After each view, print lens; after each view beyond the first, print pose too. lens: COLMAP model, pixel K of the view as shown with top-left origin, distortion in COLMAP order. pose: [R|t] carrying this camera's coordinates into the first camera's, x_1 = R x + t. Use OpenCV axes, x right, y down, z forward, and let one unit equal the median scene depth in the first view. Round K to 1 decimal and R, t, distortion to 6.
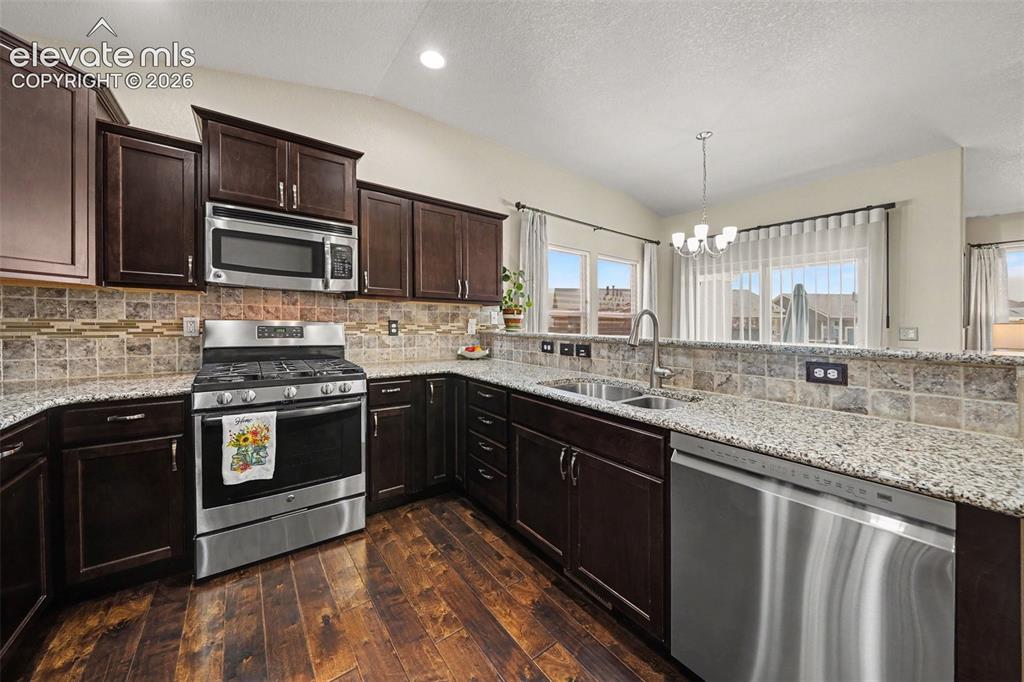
lens RADIAL K [[359.8, 0, 511.6], [0, 359.8, 326.3], [0, 0, 1]] dist [-0.000129, 0.000004]
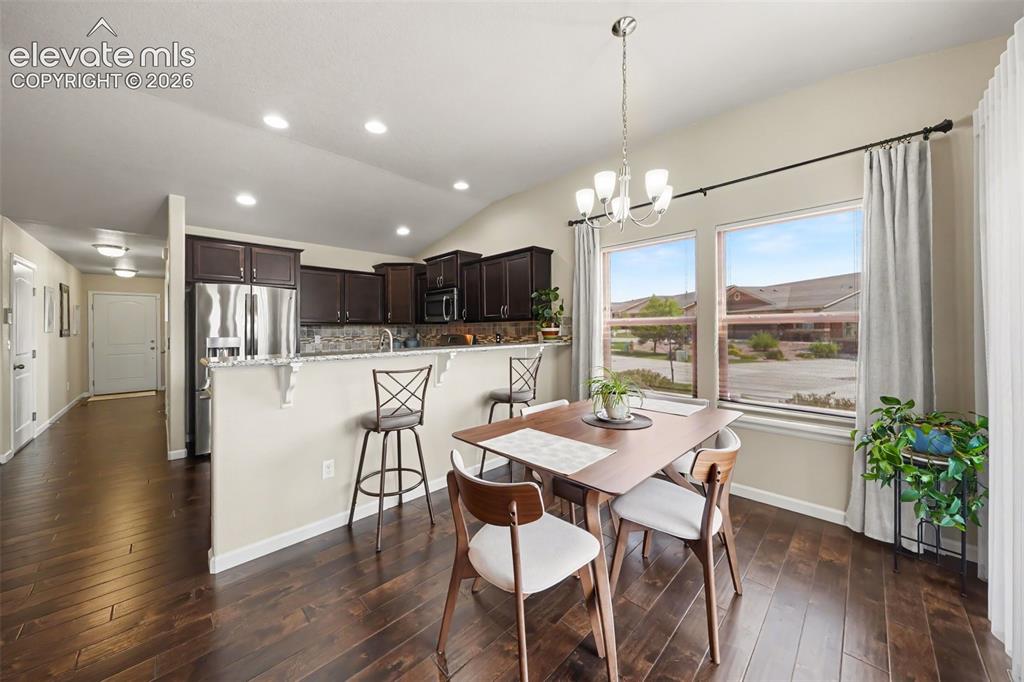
lens RADIAL K [[352.5, 0, 512.0], [0, 352.5, 341.0], [0, 0, 1]] dist [-0.000538, -0.000011]
pose [[0.137298, 0.017865, -0.990369, 1.605339], [0.002205, 0.999829, 0.018341, -0.016014], [0.990527, -0.004702, 0.137235, 1.063268]]
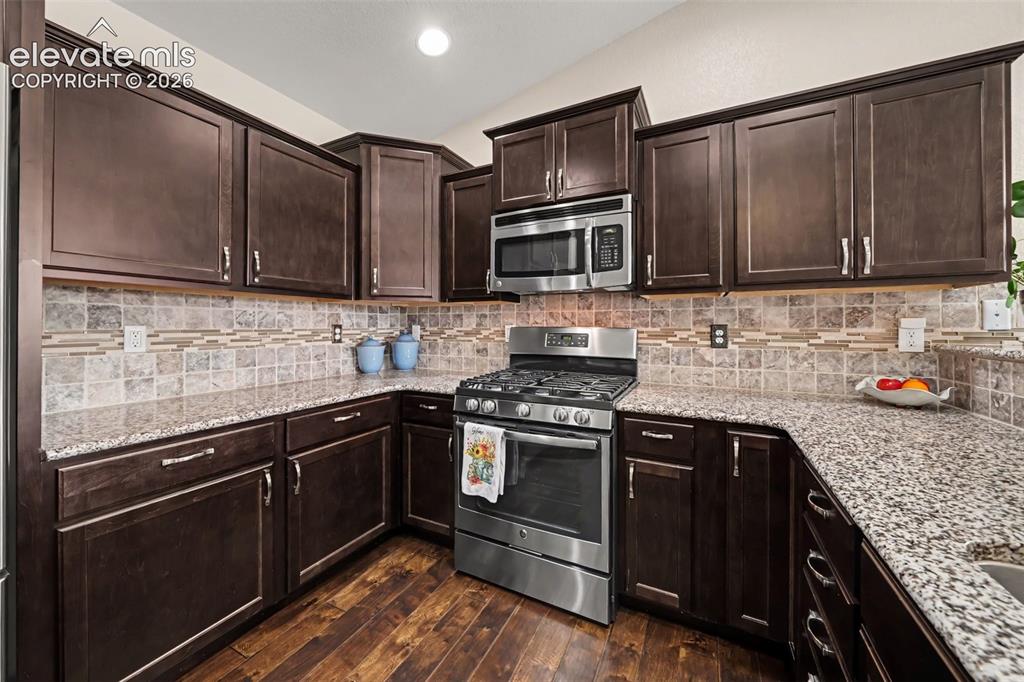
lens RADIAL K [[373.3, 0, 515.4], [0, 373.3, 335.4], [0, 0, 1]] dist [0.000602, 0.000054]
pose [[0.436154, 0.008509, -0.899832, 0.144304], [-0.001125, 0.999960, 0.008911, -0.003149], [0.899871, -0.002874, 0.436146, 0.480381]]
